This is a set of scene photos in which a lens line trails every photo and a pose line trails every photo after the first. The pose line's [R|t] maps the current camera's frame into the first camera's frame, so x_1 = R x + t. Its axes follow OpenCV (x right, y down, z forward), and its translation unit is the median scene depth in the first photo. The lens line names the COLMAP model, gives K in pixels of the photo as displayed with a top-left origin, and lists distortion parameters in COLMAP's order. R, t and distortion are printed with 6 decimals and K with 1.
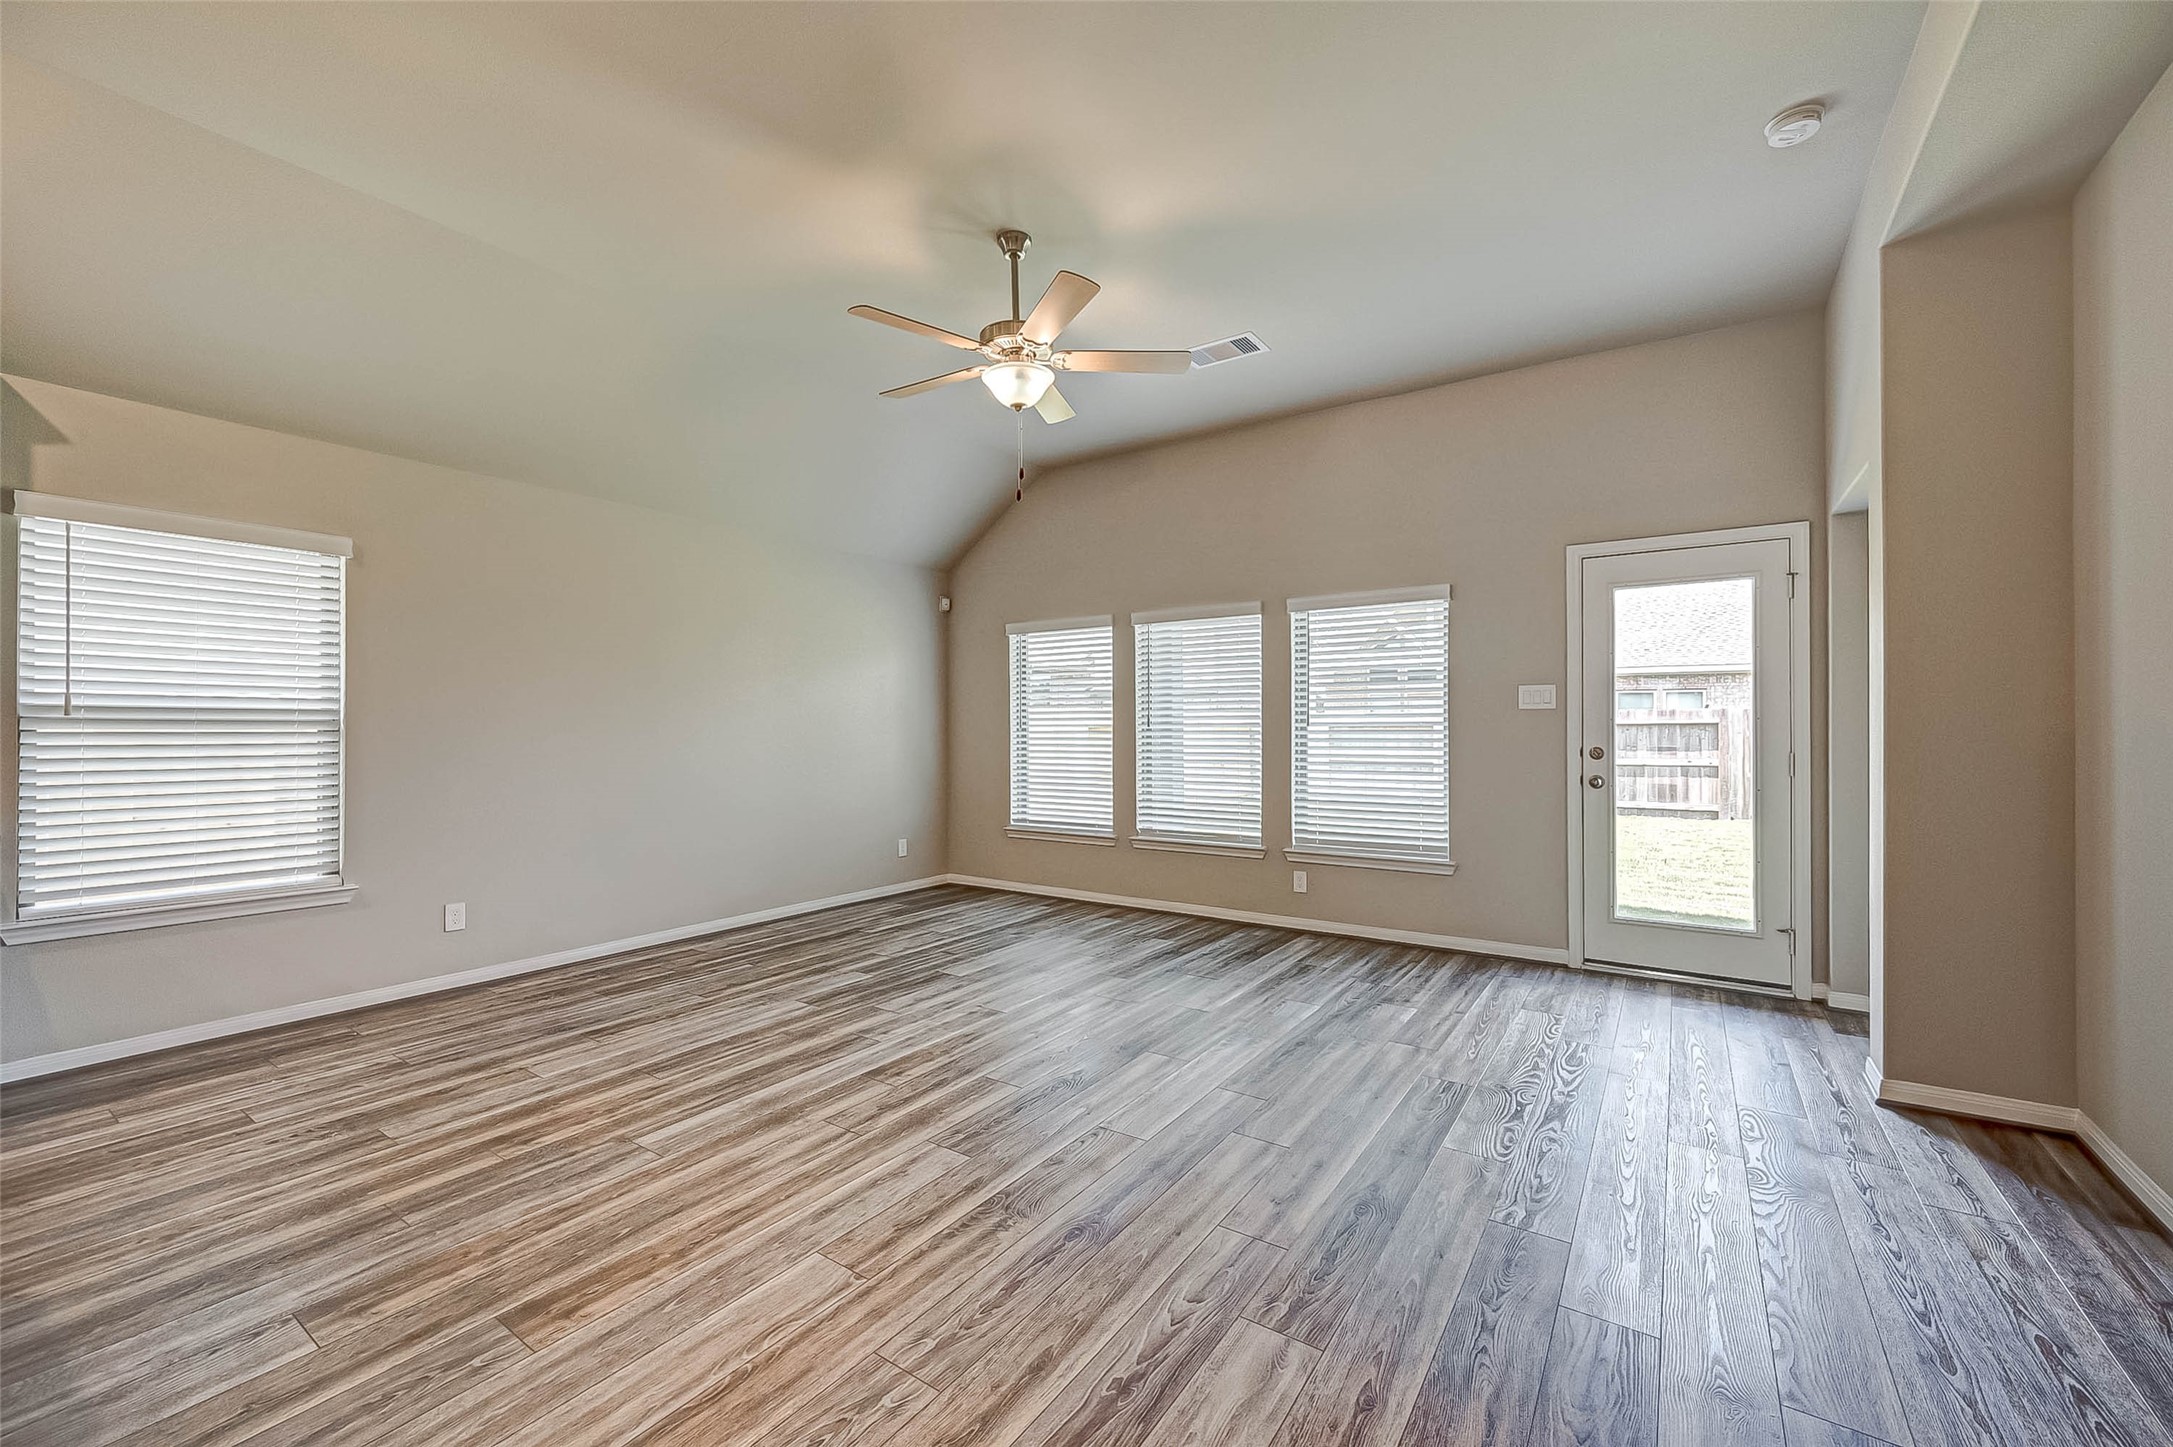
lens RADIAL K [[879.2, 0, 1036.9], [0, 879.2, 762.1], [0, 0, 1]] dist [-0.000639, -0.000120]
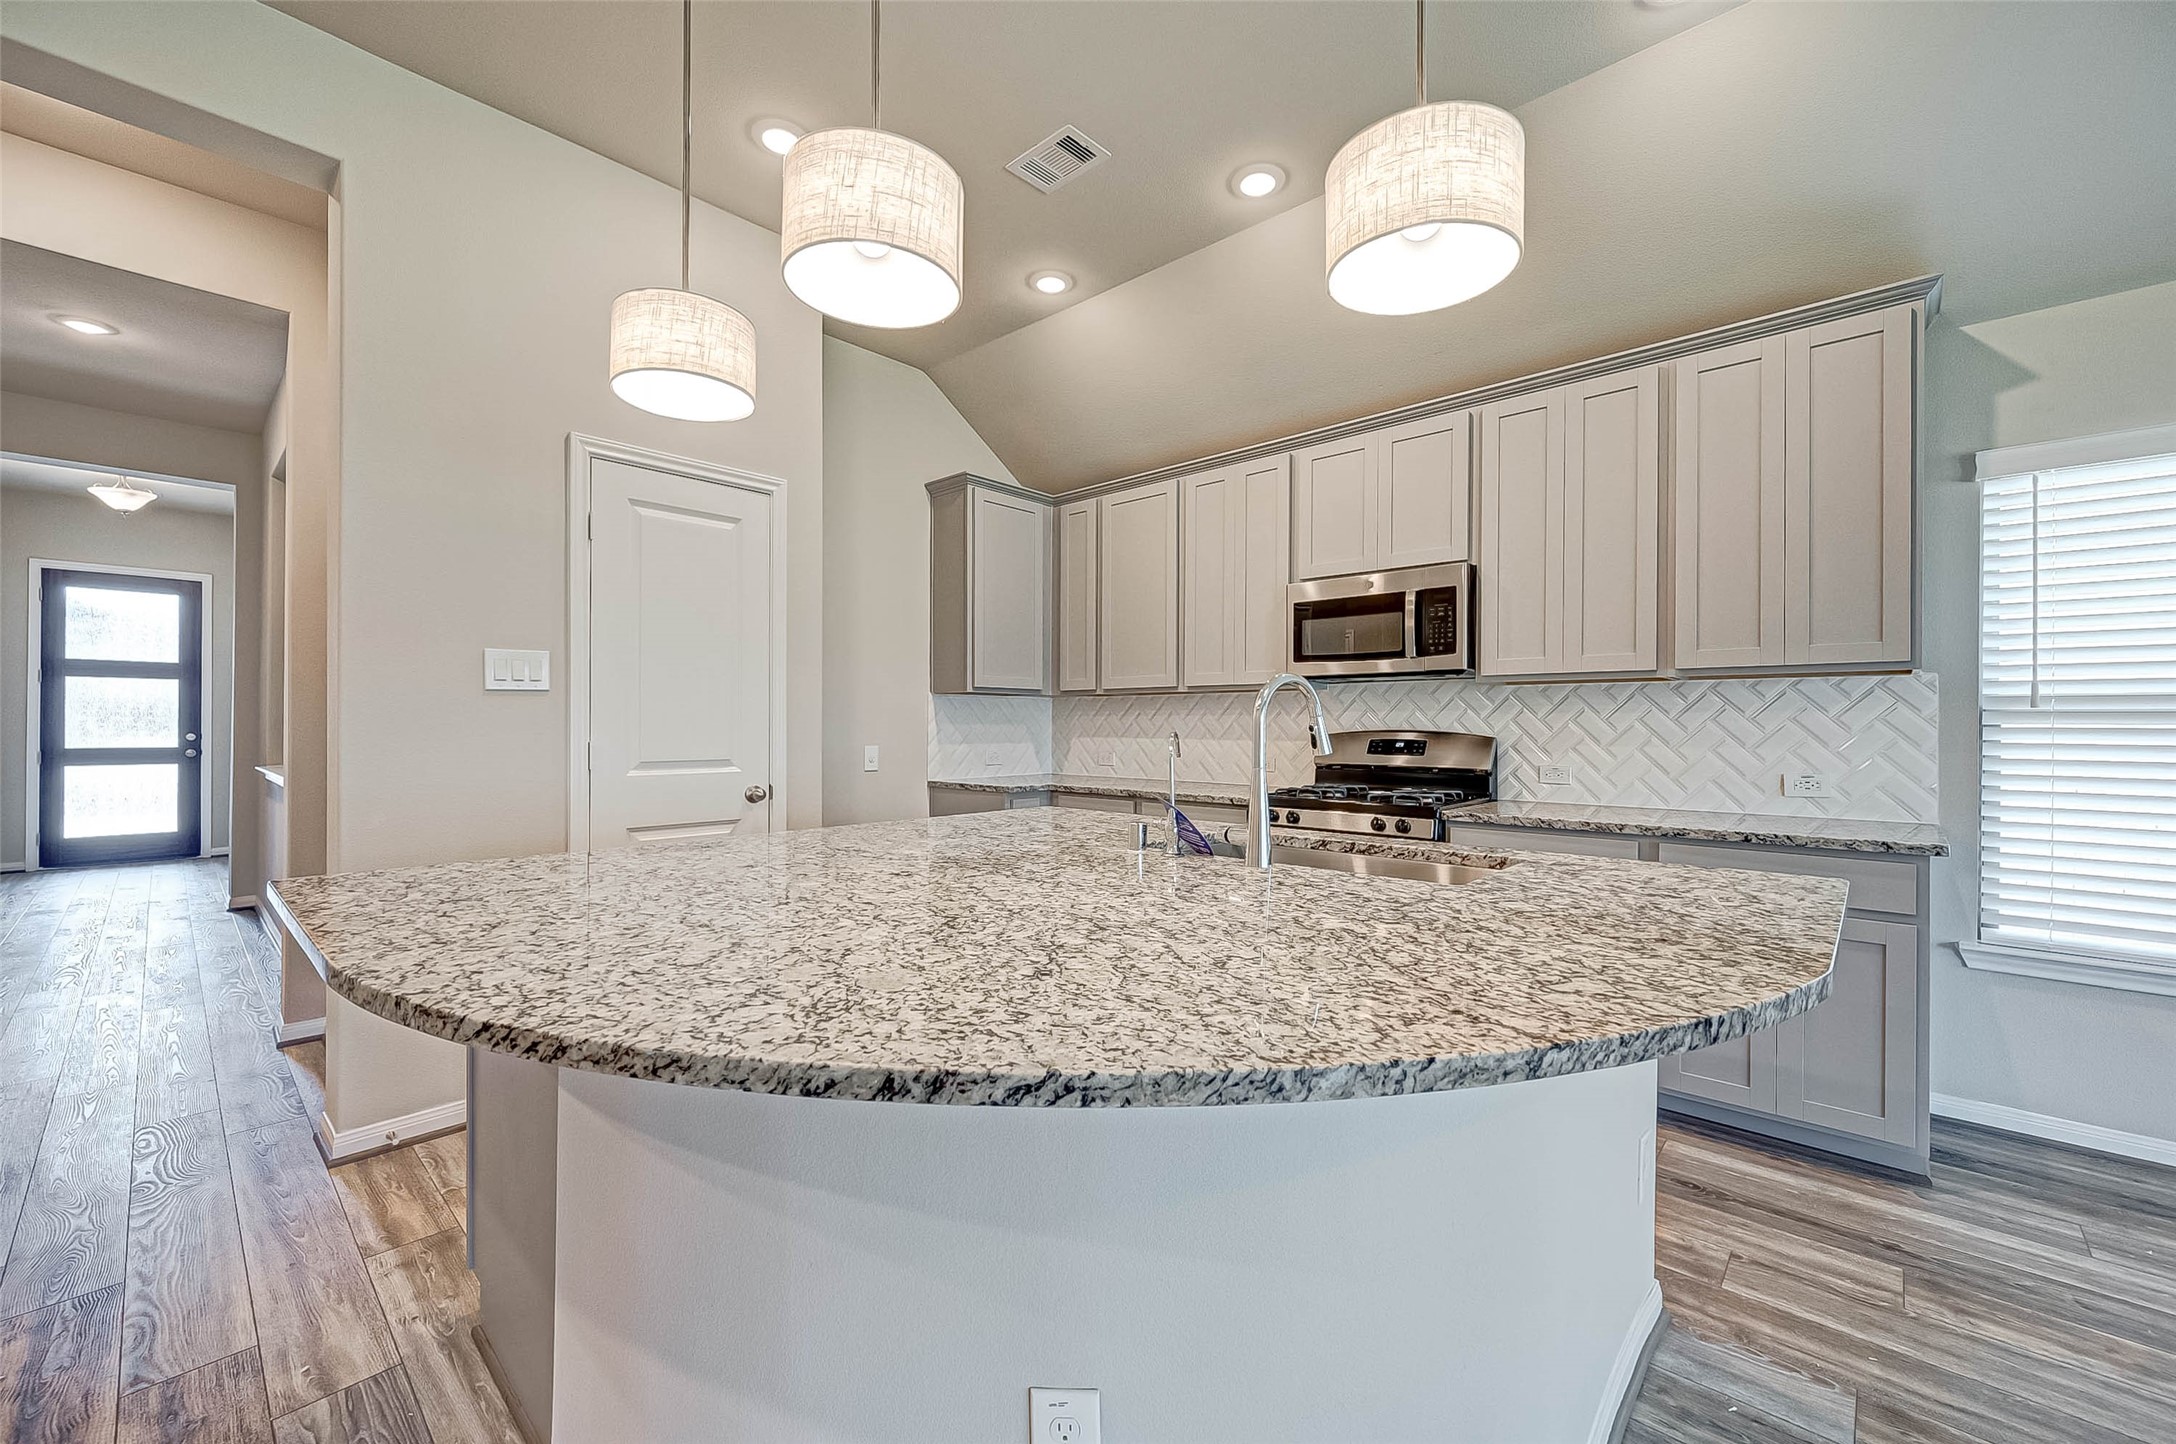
lens RADIAL K [[864.1, 0, 1141.6], [0, 864.1, 694.1], [0, 0, 1]] dist [0.000639, 0.000136]
pose [[-0.086294, -0.032427, -0.995742, -0.232880], [-0.039135, 0.998809, -0.029136, -0.009764], [0.995501, 0.036454, -0.087460, 0.247546]]
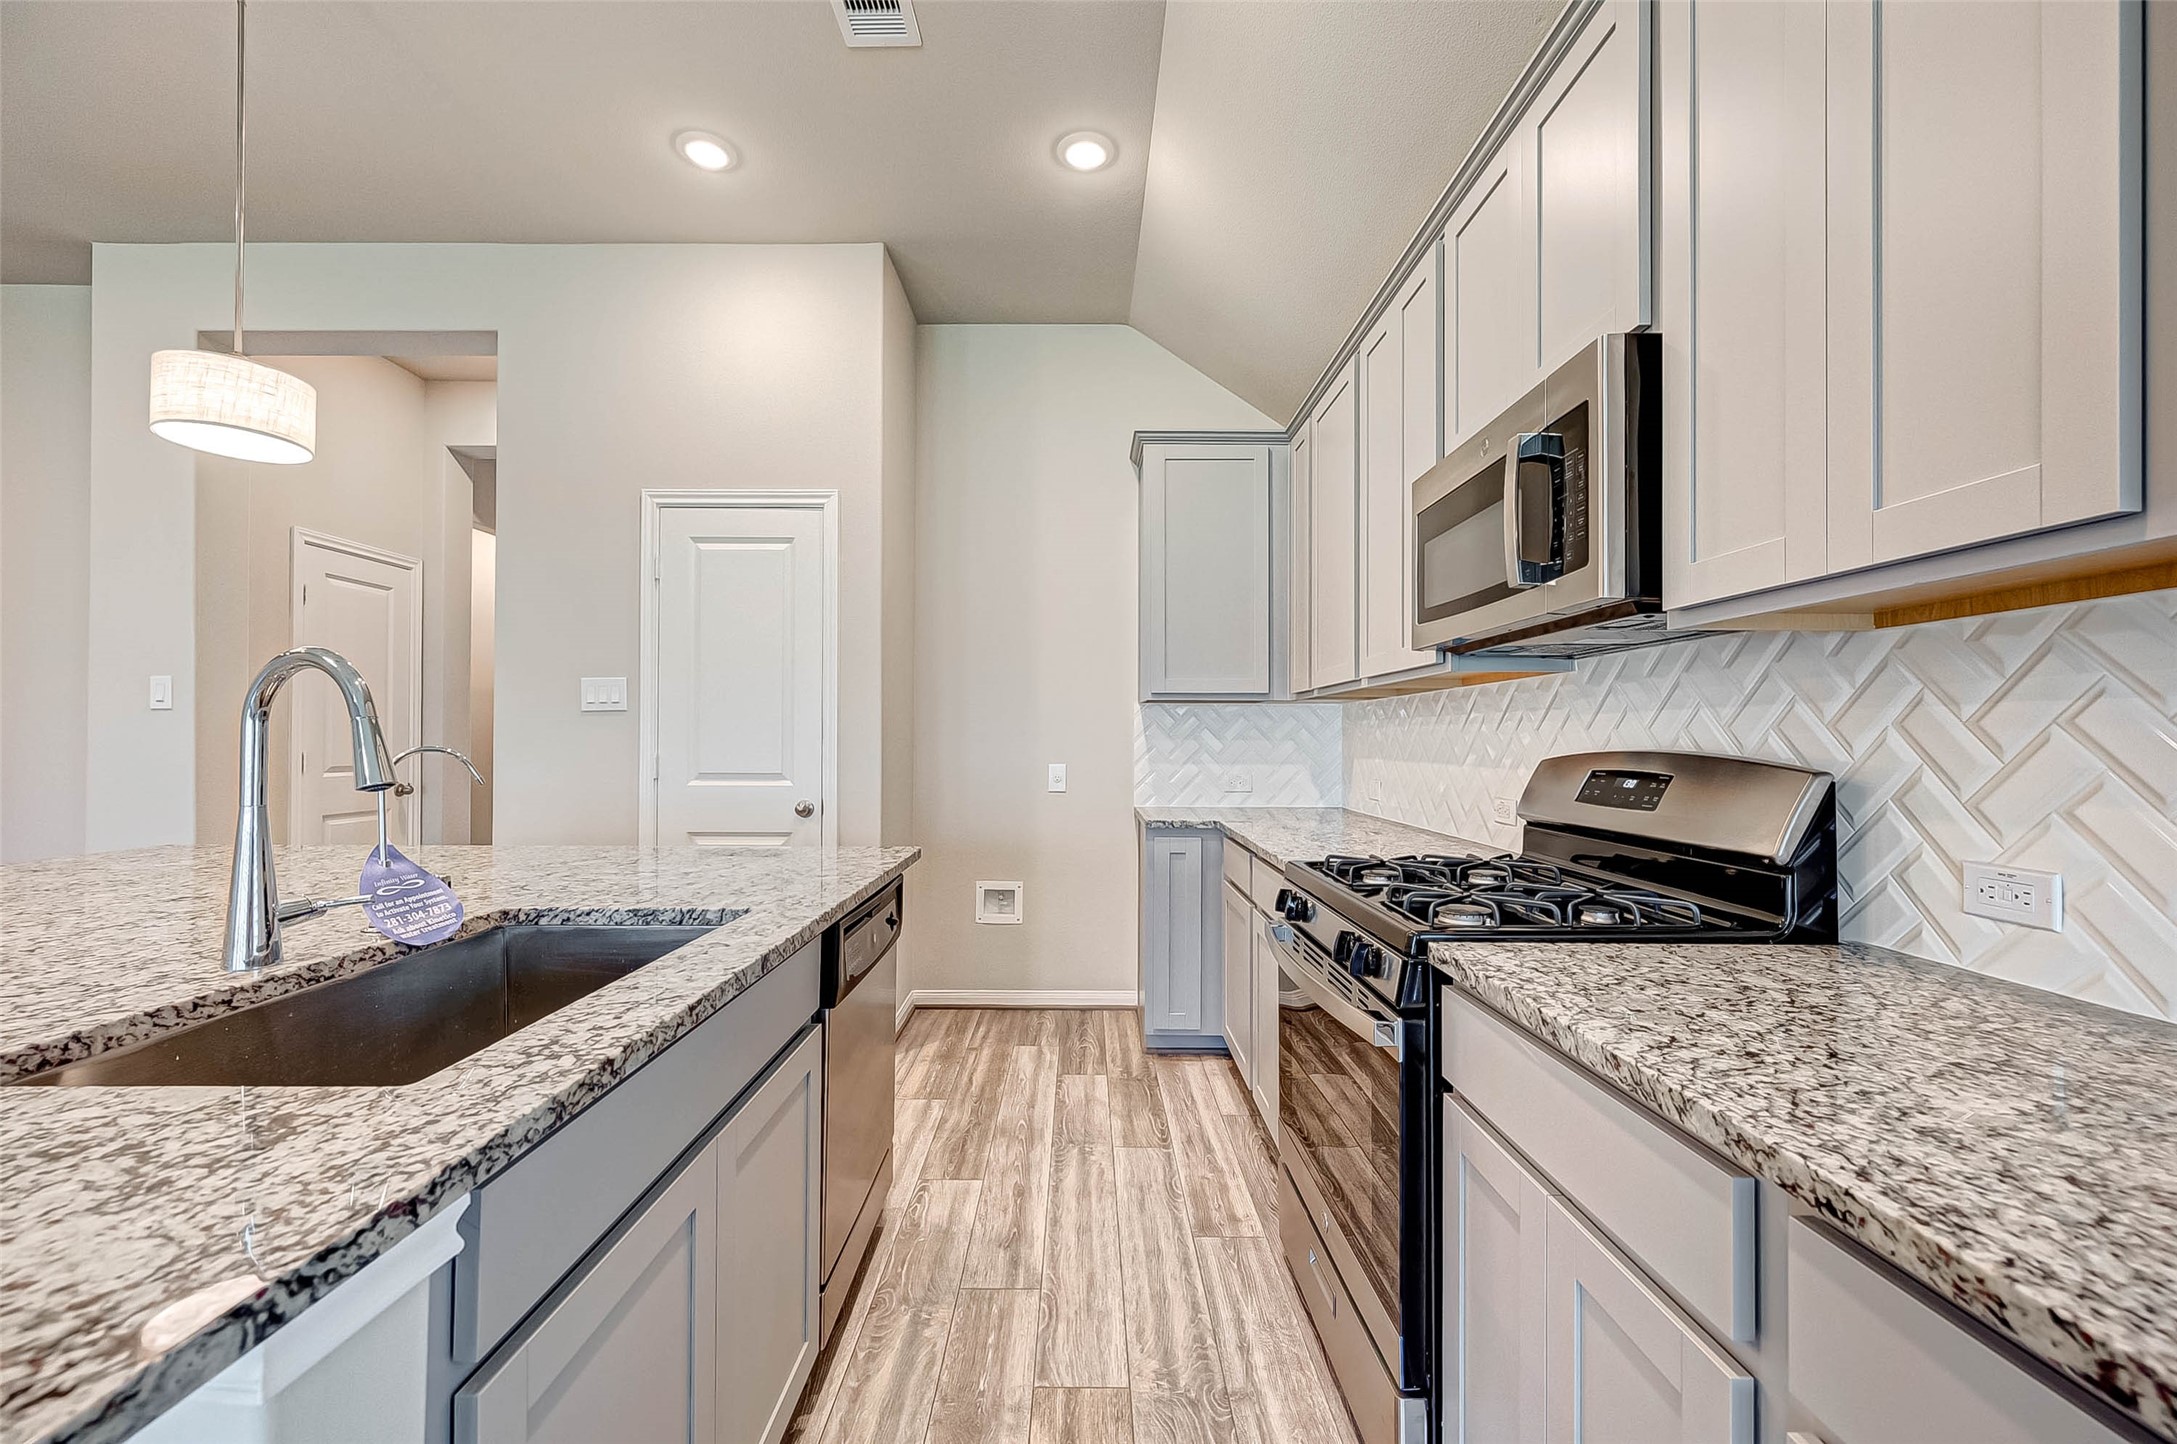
lens RADIAL K [[887.8, 0, 1077.9], [0, 887.8, 729.2], [0, 0, 1]] dist [-0.000867, -0.000139]
pose [[-0.808306, -0.005754, -0.588735, -0.883771], [-0.021551, 0.999571, 0.019819, -0.026975], [0.588369, 0.028708, -0.808083, 0.774975]]
